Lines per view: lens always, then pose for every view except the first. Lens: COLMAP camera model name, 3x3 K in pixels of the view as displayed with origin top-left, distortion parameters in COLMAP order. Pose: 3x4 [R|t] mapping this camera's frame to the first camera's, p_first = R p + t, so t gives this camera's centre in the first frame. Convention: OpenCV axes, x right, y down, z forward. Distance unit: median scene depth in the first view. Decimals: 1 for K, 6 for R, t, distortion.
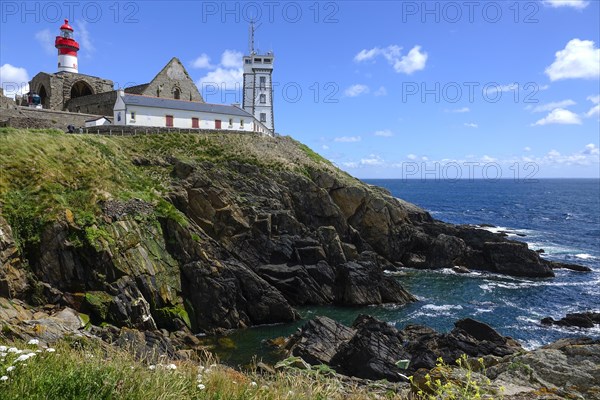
lens RADIAL K [[448.1, 0, 300.0], [0, 448.1, 200.0], [0, 0, 1]] dist [0.002440, 0.000815]
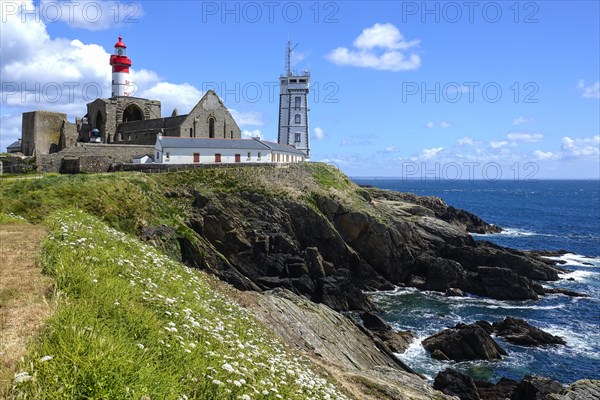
lens RADIAL K [[710.3, 0, 300.0], [0, 710.3, 200.0], [0, 0, 1]] dist [-0.006243, -0.002300]
pose [[0.974670, 0.013973, -0.223212, 0.453406], [-0.014632, 0.999892, -0.001301, -0.067471], [0.223169, 0.004534, 0.974769, -0.895355]]
